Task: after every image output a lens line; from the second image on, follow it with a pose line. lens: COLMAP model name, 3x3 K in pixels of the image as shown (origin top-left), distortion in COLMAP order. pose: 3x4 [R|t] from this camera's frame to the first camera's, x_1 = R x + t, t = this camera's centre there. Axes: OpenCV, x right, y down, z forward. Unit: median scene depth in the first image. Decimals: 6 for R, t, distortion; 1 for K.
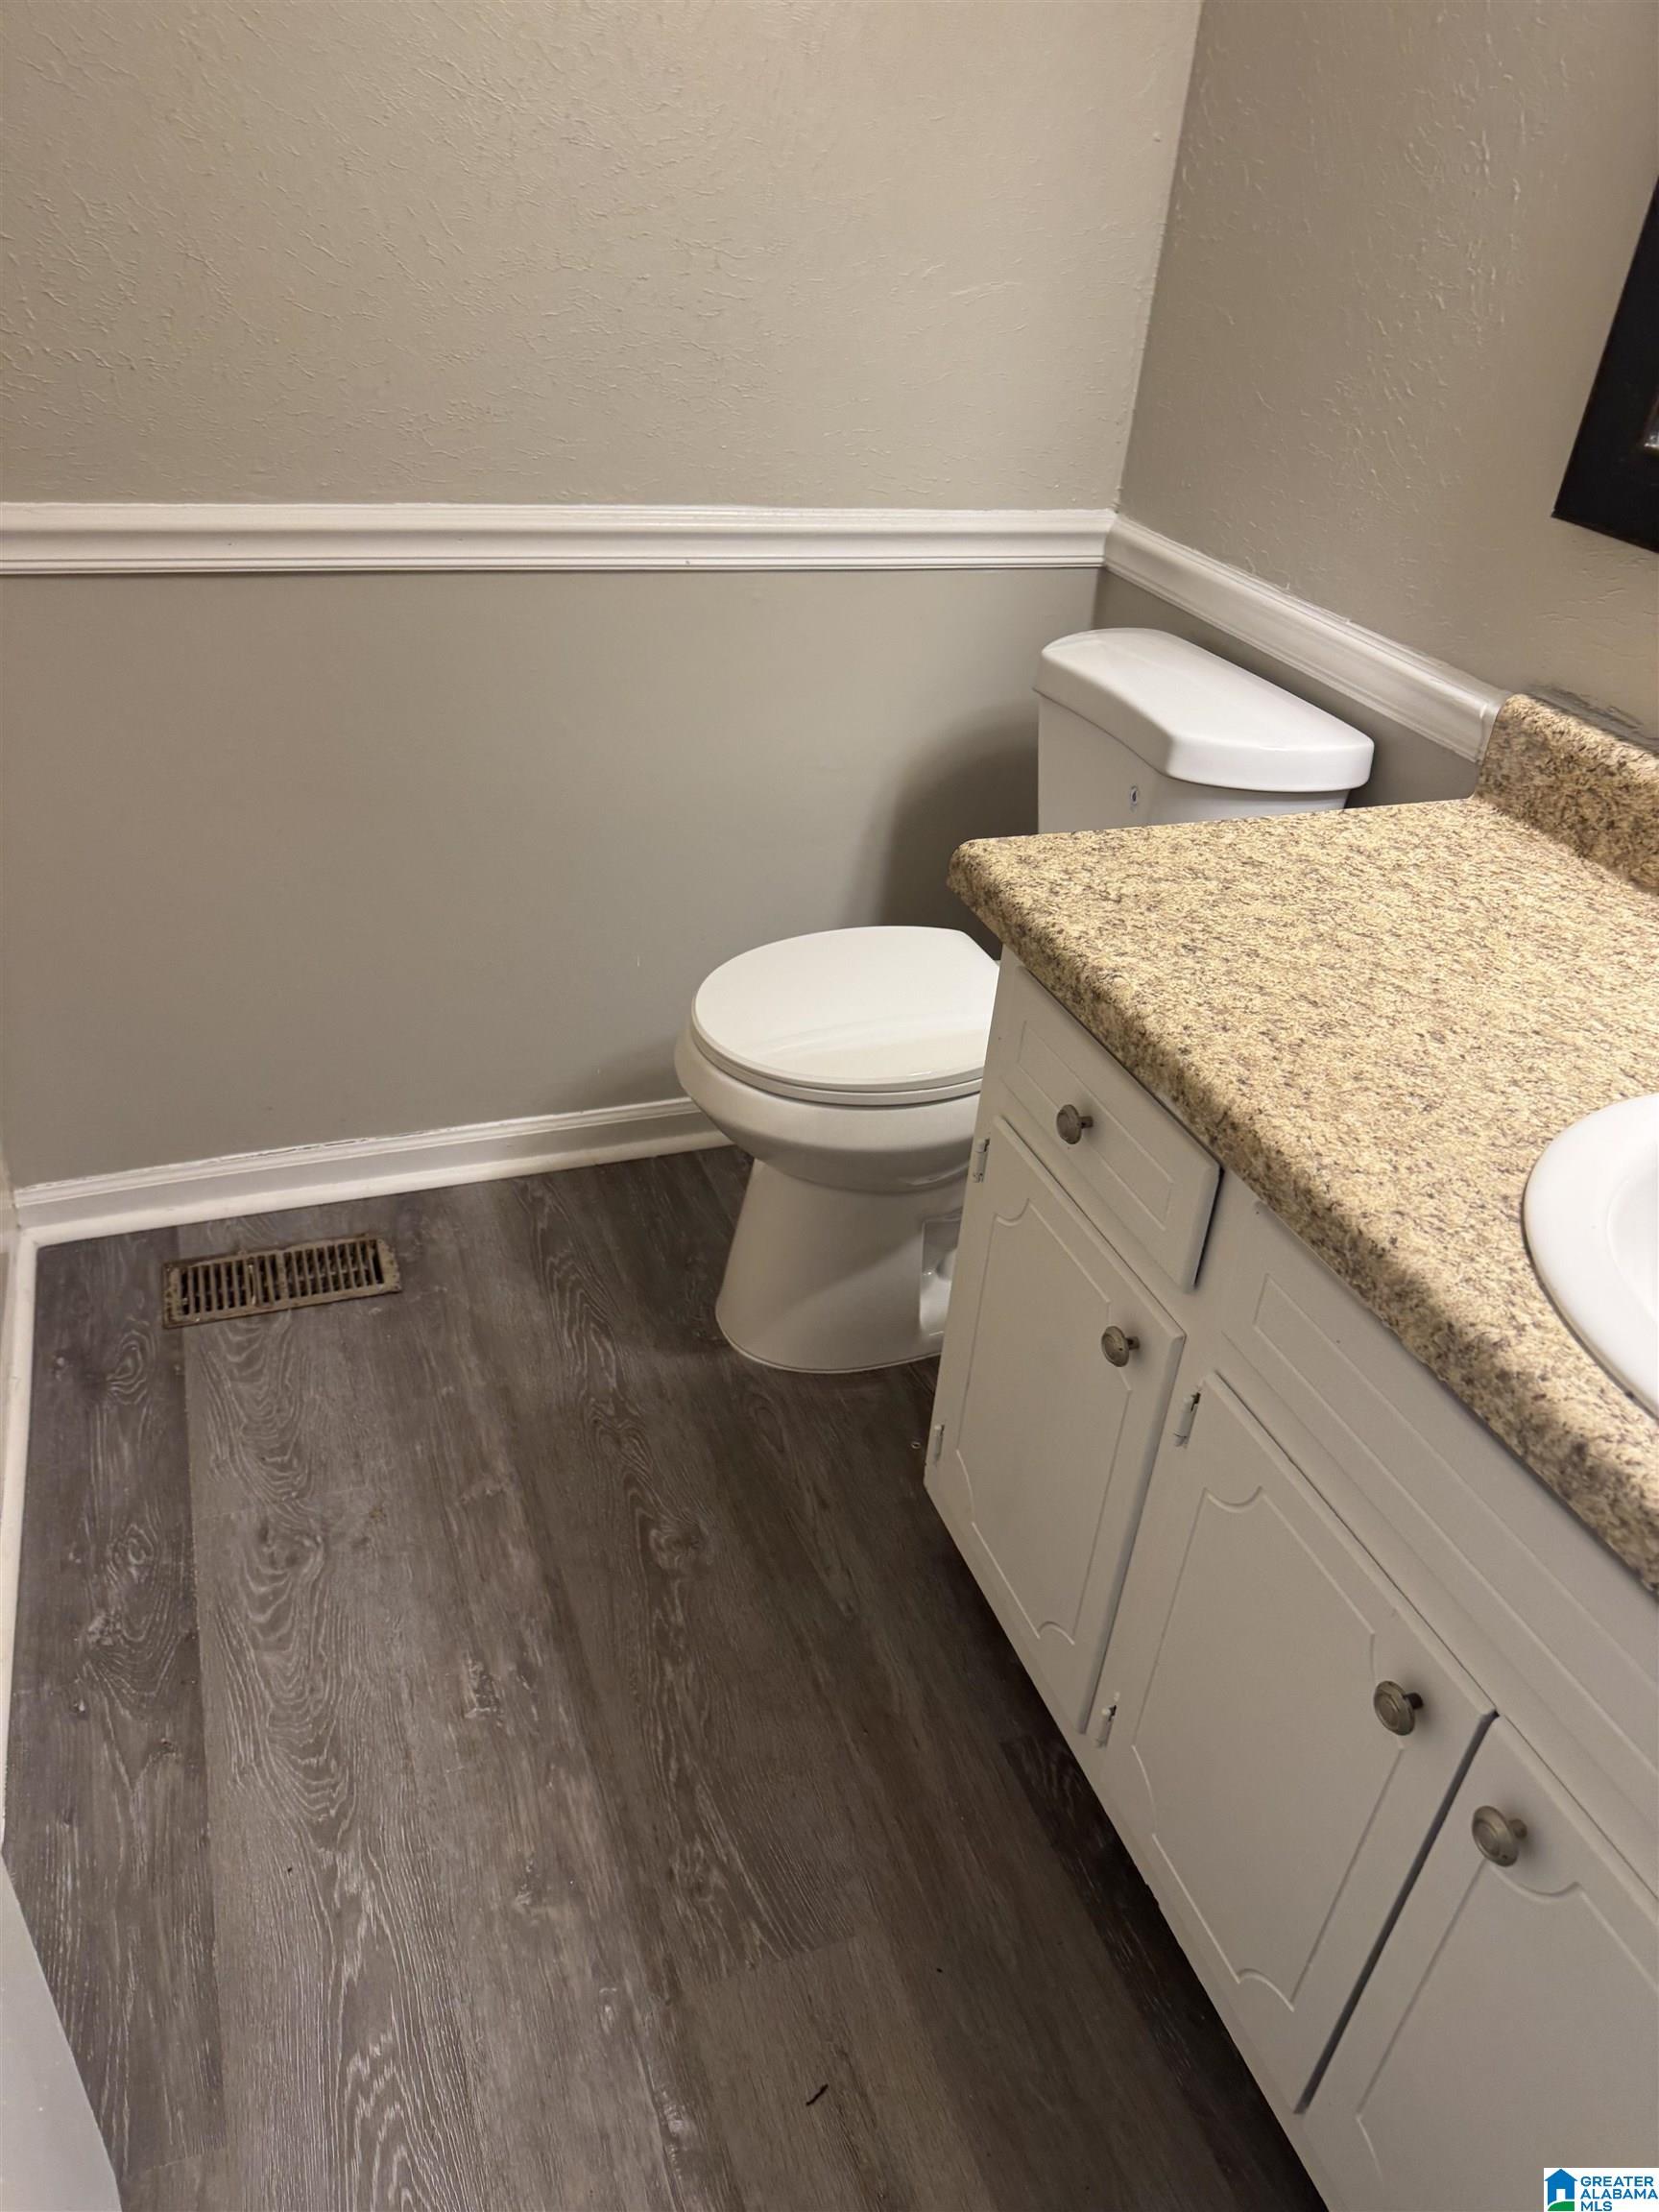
lens RADIAL K [[1551.7, 0, 813.9], [0, 1551.7, 1113.5], [0, 0, 1]] dist [0.163077, -0.349044]
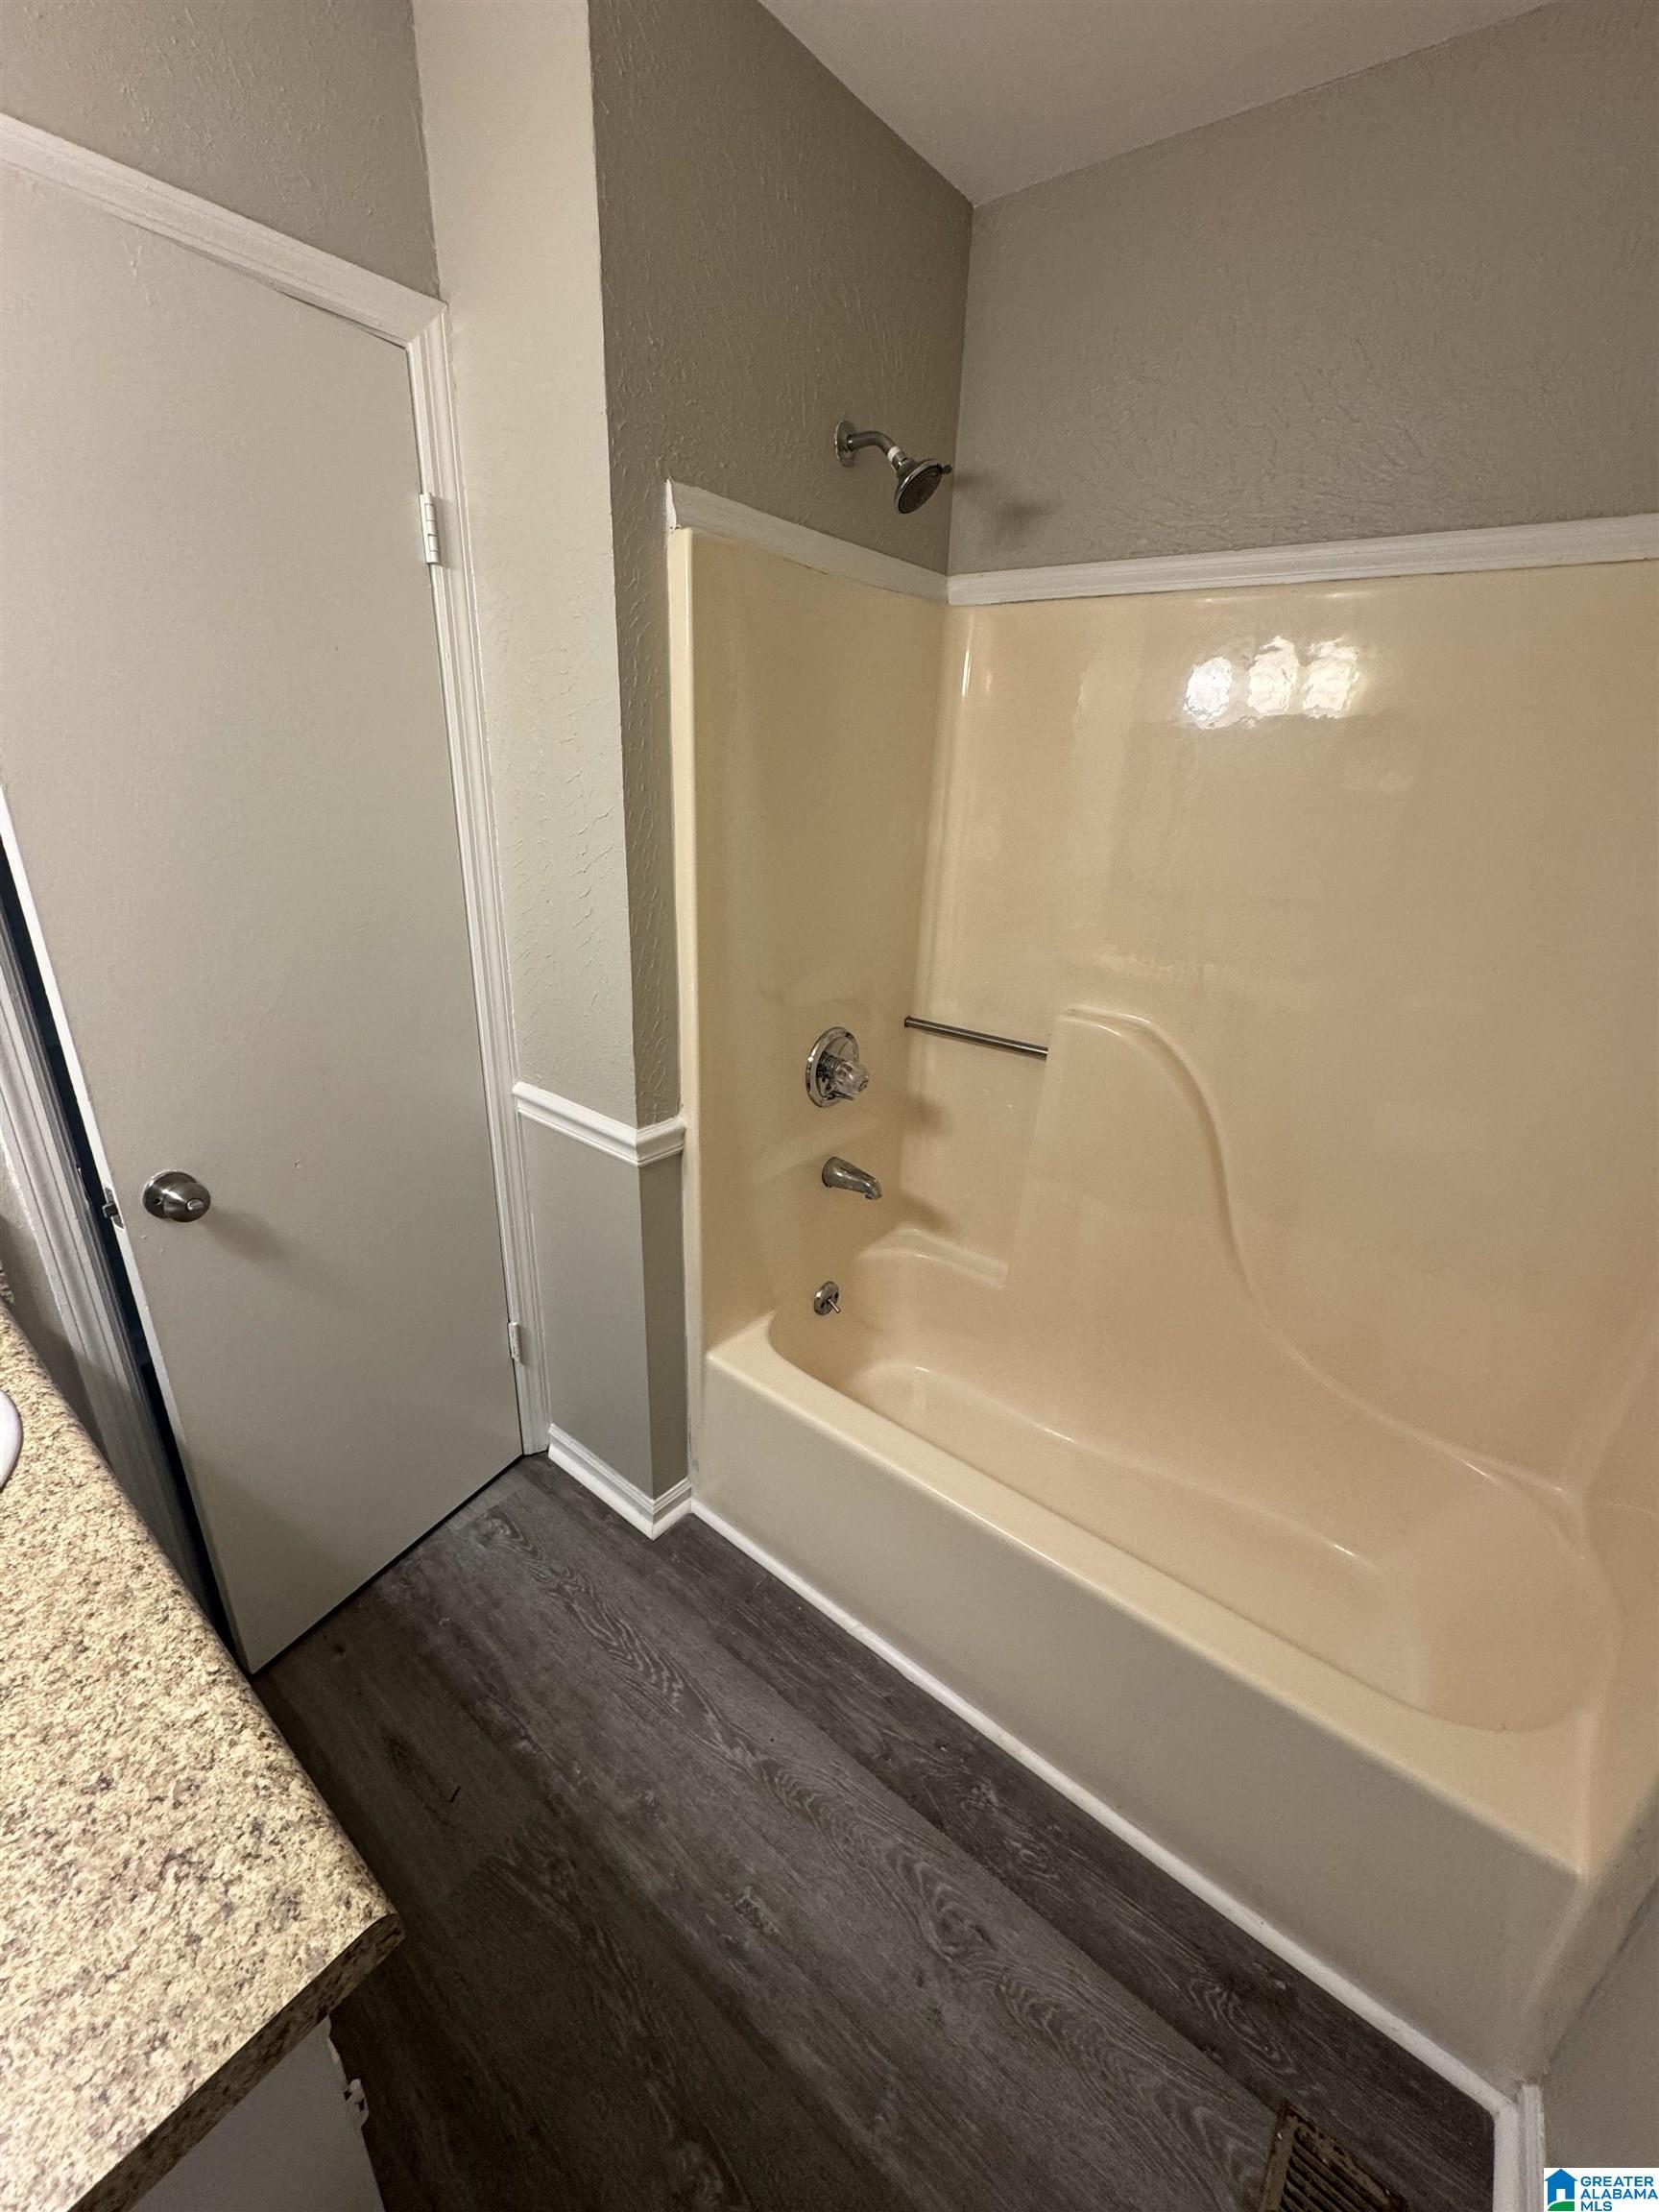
lens RADIAL K [[881.8, 0, 833.6], [0, 881.8, 1106.5], [0, 0, 1]] dist [-0.000727, 0.000303]
pose [[-0.844156, 0.089662, -0.528546, 0.097356], [-0.371686, 0.612595, 0.697550, -0.758312], [0.386329, 0.785294, -0.483800, 0.949505]]
